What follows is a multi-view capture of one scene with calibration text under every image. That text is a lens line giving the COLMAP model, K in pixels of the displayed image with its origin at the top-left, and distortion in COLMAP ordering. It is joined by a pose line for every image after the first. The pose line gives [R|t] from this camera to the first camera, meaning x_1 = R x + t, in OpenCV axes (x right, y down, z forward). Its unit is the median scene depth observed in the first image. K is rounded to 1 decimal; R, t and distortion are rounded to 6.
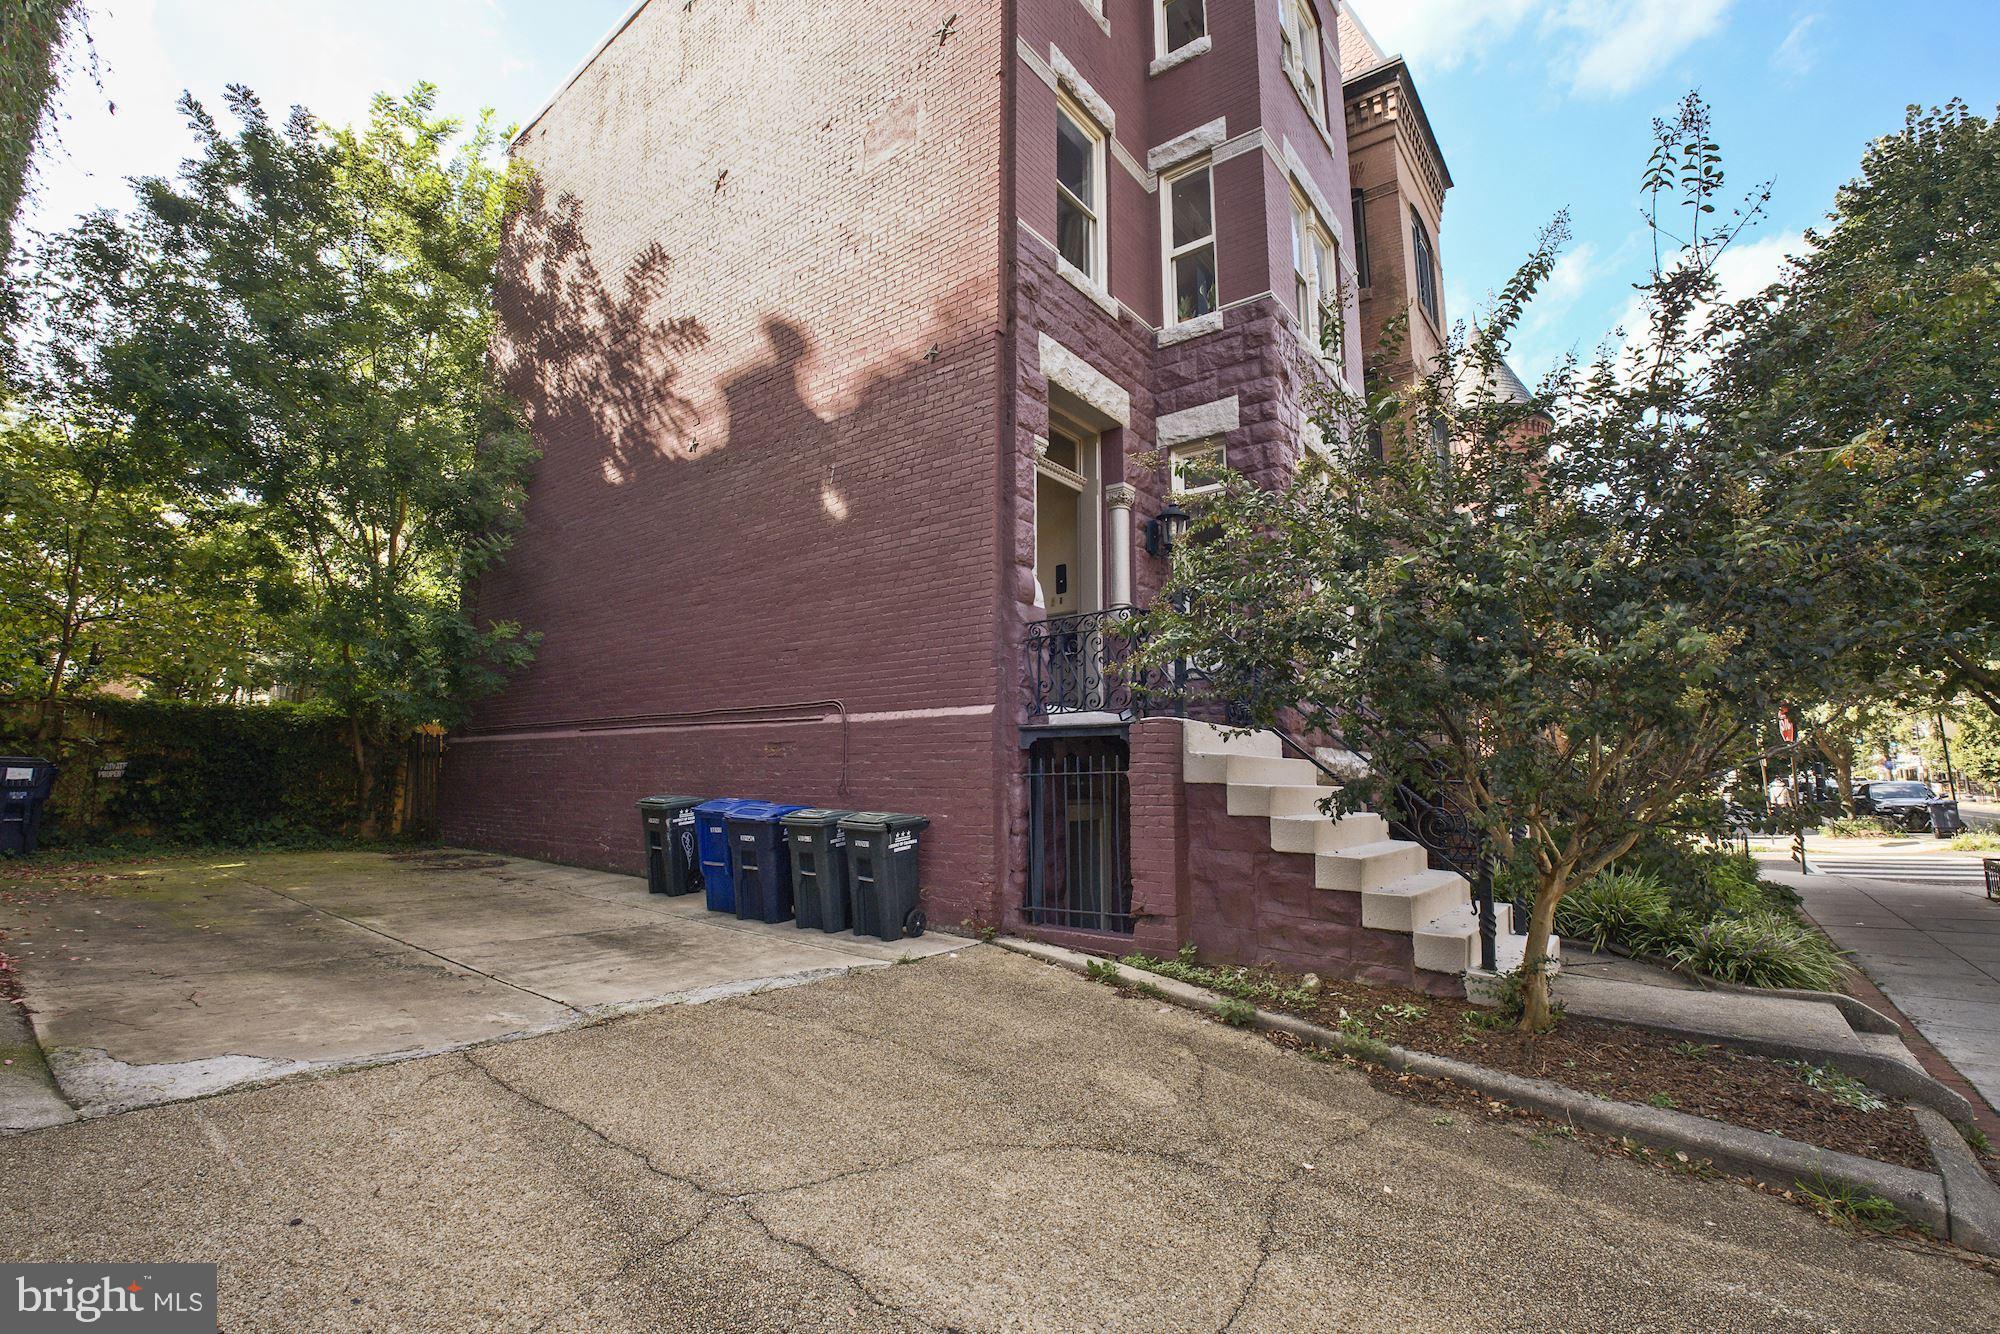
lens RADIAL K [[864.4, 0, 1005.2], [0, 864.4, 660.3], [0, 0, 1]] dist [-0.020487, -0.000528]
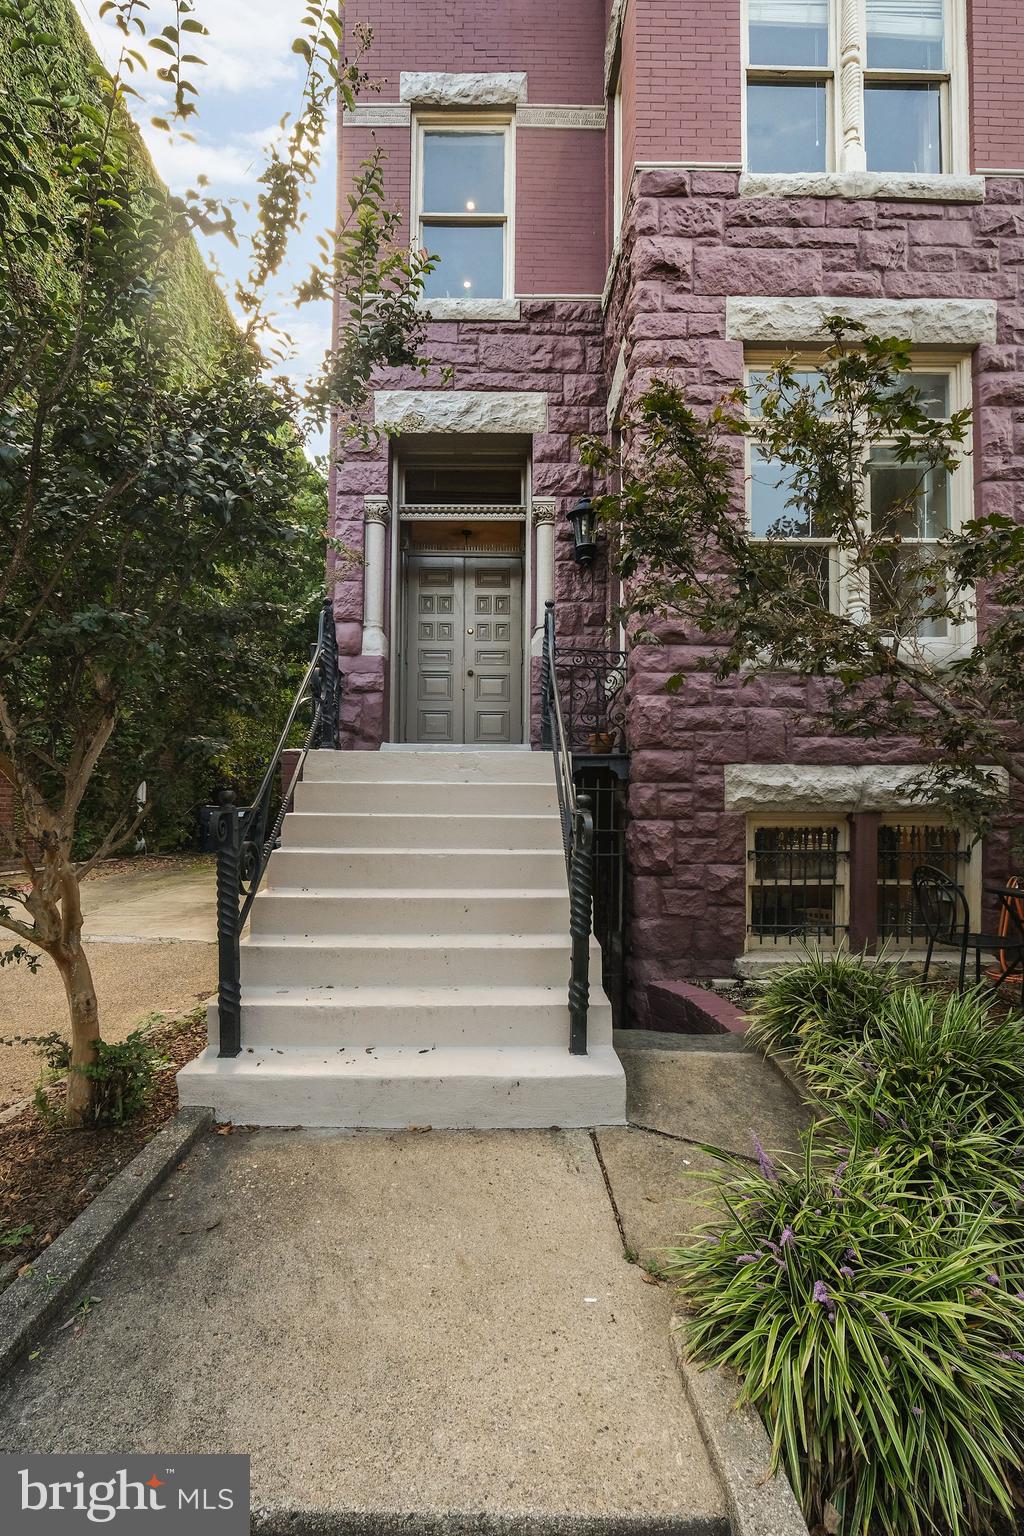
lens RADIAL K [[676.0, 0, 506.3], [0, 676.0, 794.7], [0, 0, 1]] dist [-0.003765, 0.000378]
pose [[0.614520, -0.025391, -0.788493, 0.690762], [0.114289, 0.991803, 0.057135, 0.071001], [0.780579, -0.125226, 0.612385, 0.493106]]
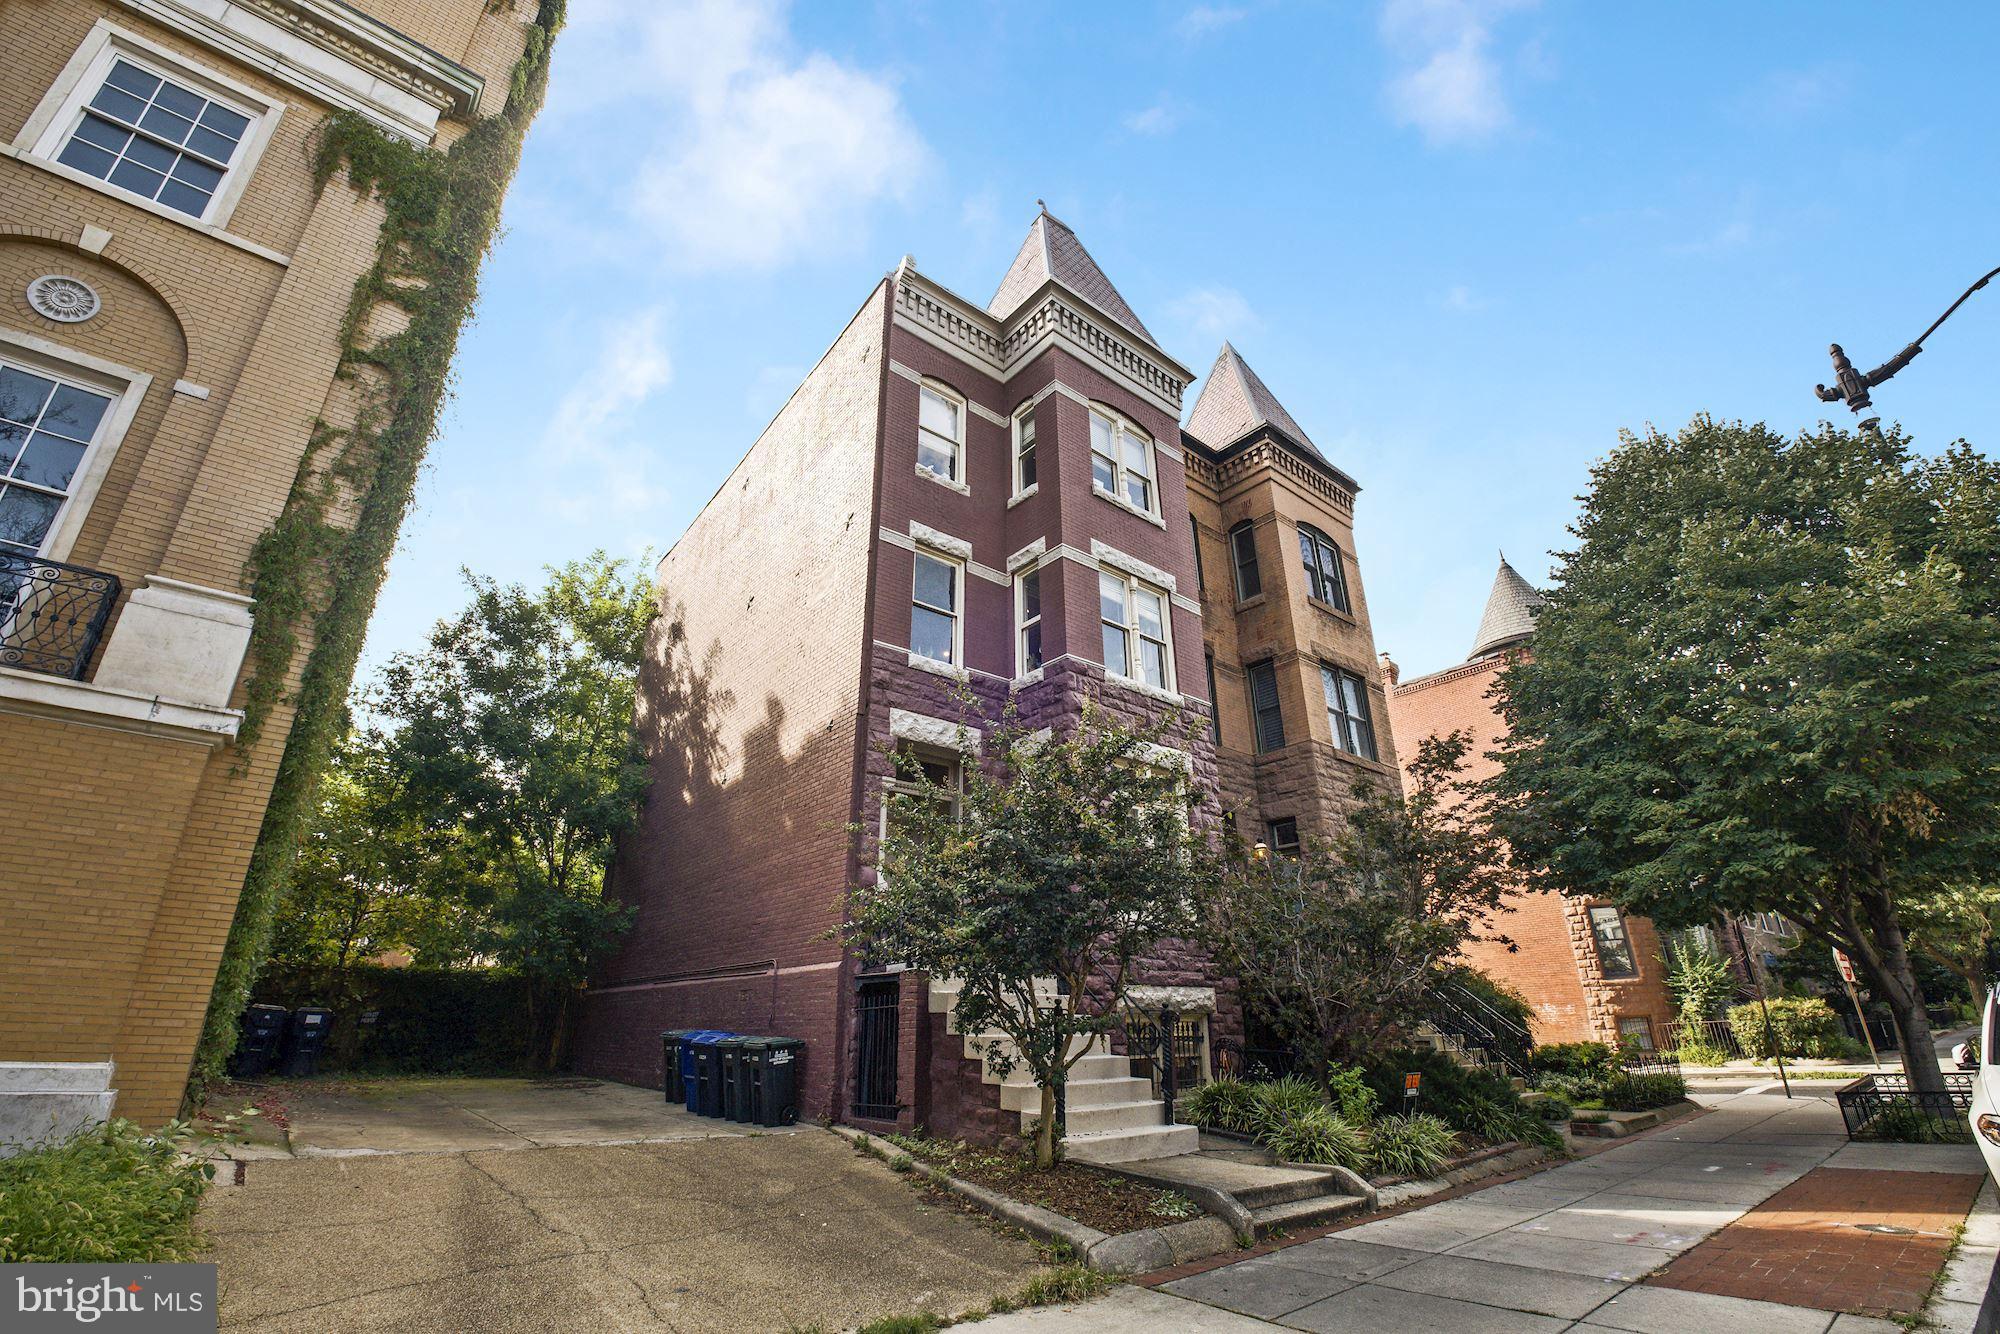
lens RADIAL K [[856.6, 0, 1001.0], [0, 856.6, 685.0], [0, 0, 1]] dist [-0.019391, 0.000541]
pose [[0.974018, -0.095729, -0.205243, 0.490256], [0.043557, 0.968535, -0.245036, -0.030913], [0.222242, 0.229730, 0.947540, -0.377692]]
